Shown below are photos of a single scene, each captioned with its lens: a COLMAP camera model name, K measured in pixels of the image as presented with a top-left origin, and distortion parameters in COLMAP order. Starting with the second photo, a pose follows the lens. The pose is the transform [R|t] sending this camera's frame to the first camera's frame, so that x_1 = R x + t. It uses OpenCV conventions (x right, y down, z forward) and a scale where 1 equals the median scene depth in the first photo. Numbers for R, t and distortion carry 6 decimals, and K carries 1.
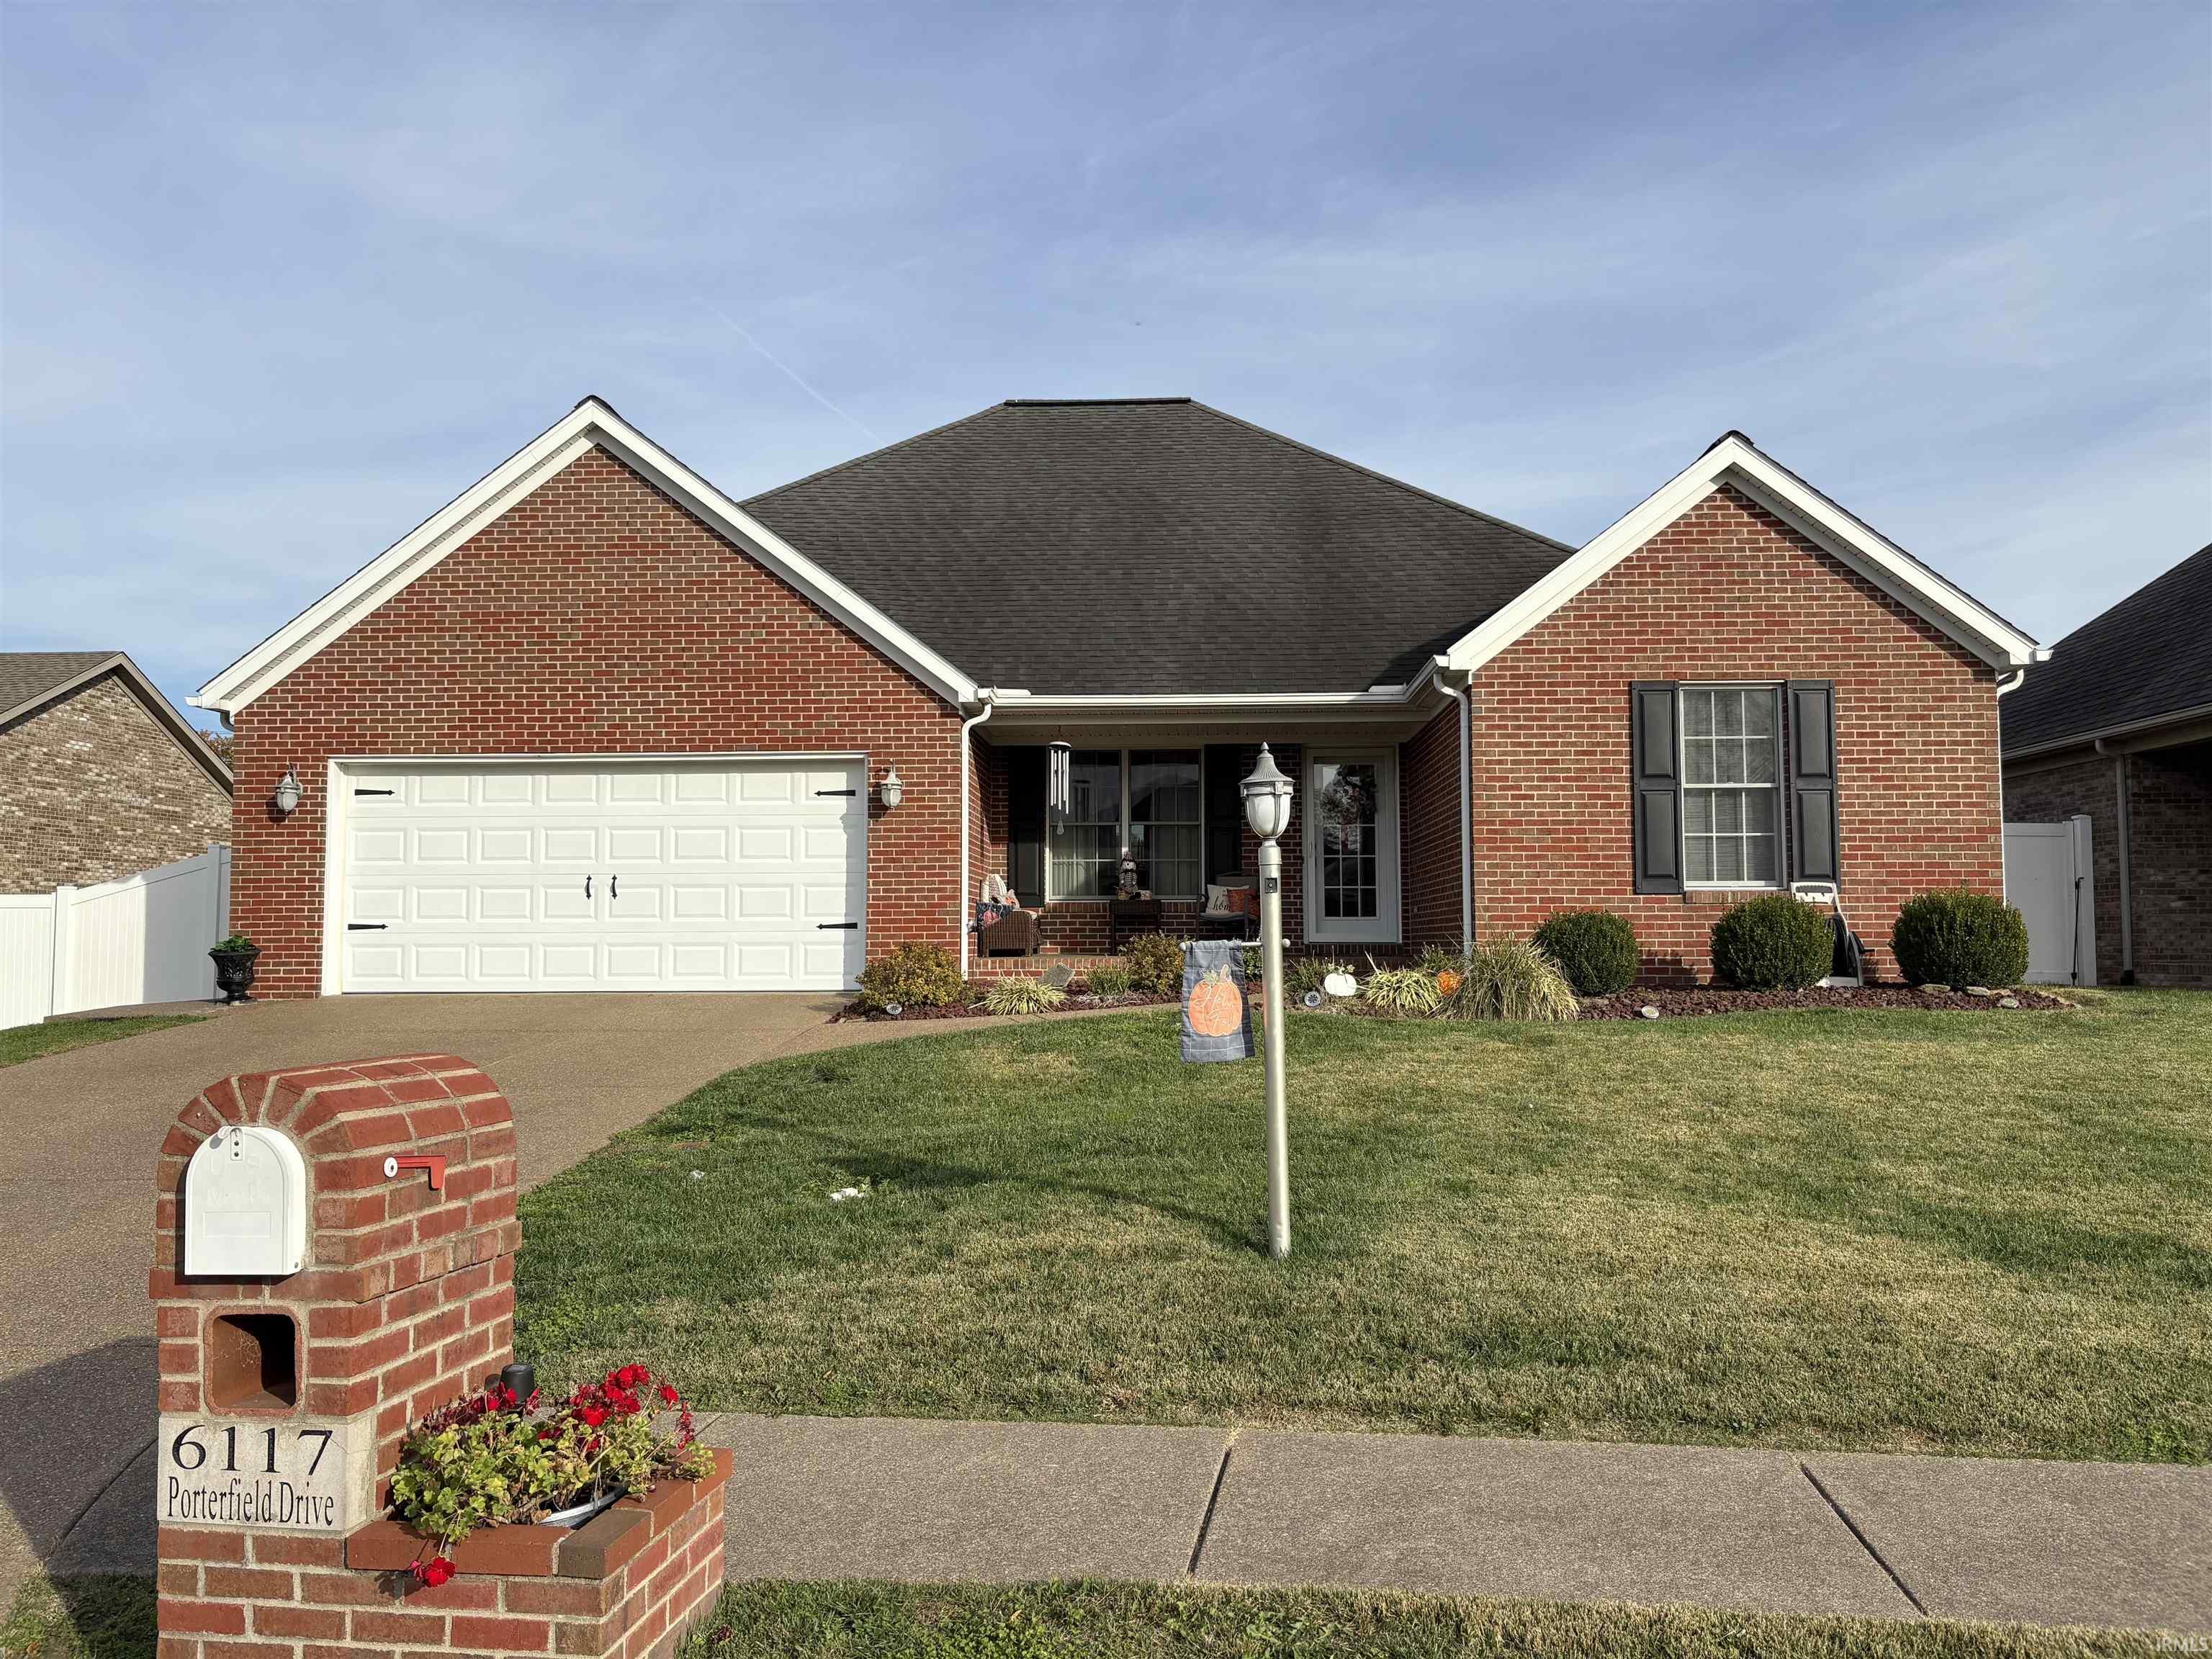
lens RADIAL K [[1542.1, 0, 1106.0], [0, 1542.1, 829.5], [0, 0, 1]] dist [0.020280, 0.002288]
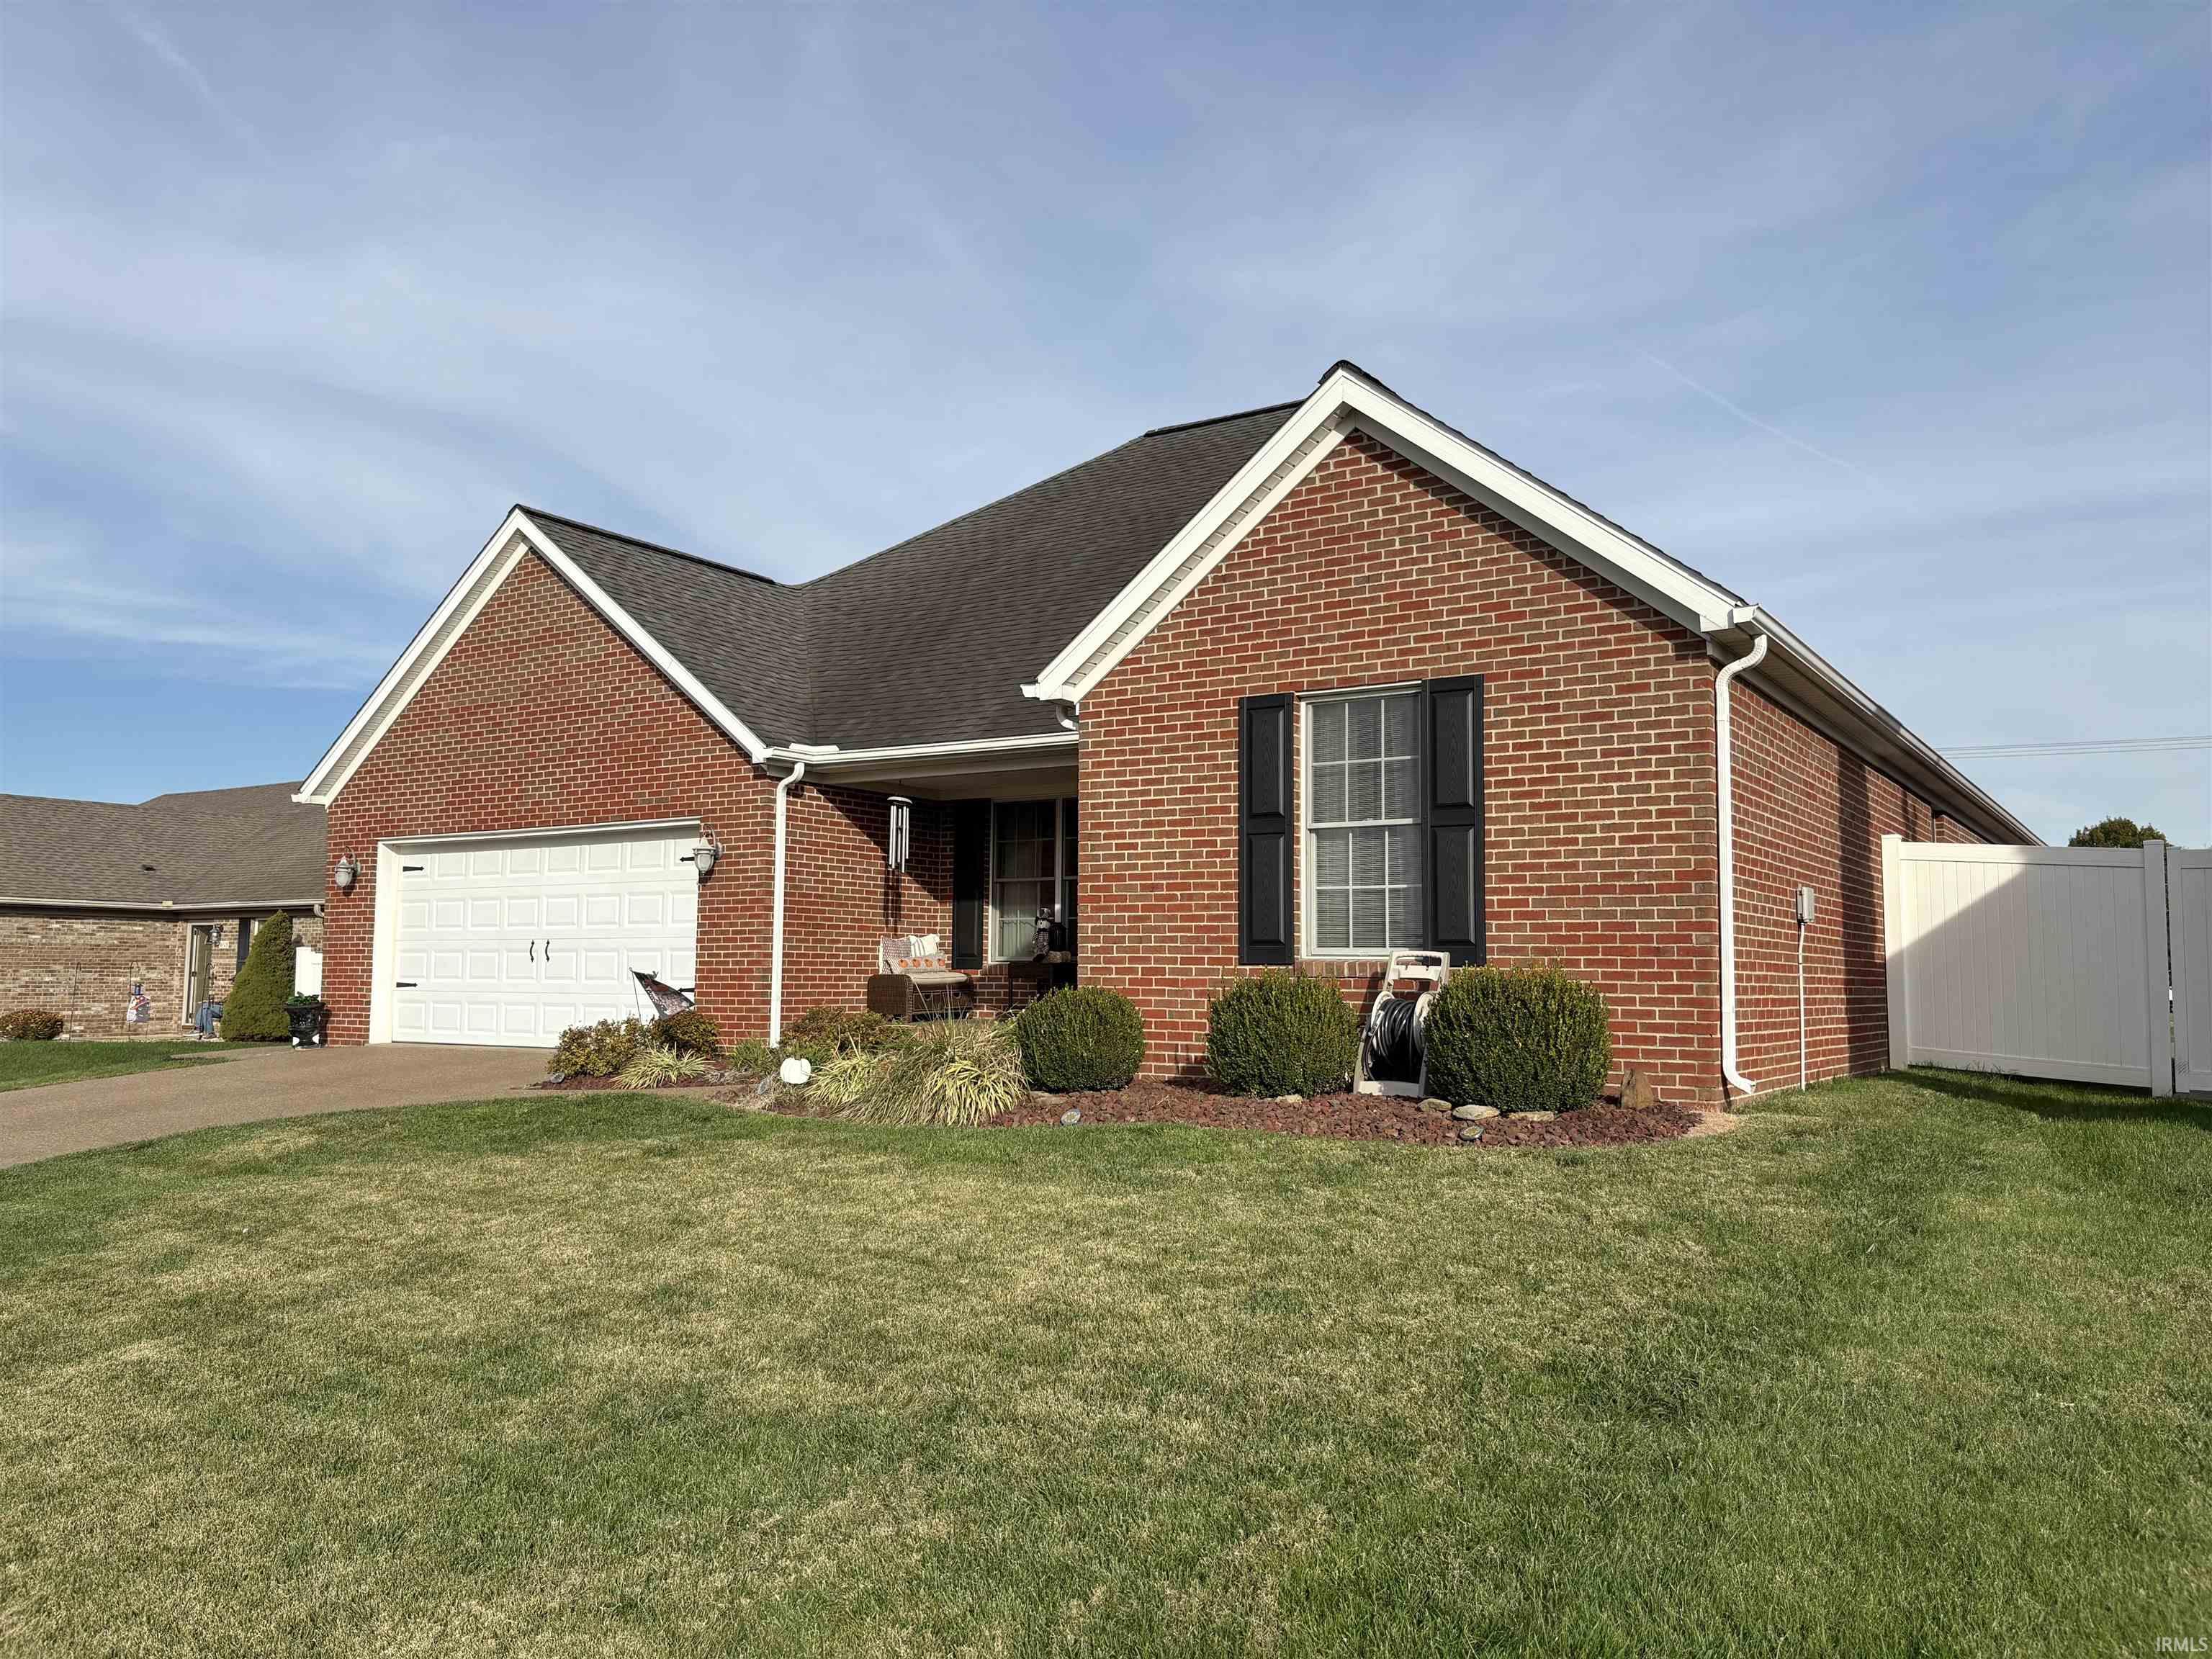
lens RADIAL K [[1669.1, 0, 1106.0], [0, 1669.1, 829.5], [0, 0, 1]] dist [0.102586, -0.001500]
pose [[0.846655, -0.036183, -0.530911, 0.737042], [0.025609, 0.999300, -0.027266, -0.005974], [0.531526, 0.009489, 0.846989, 0.231109]]
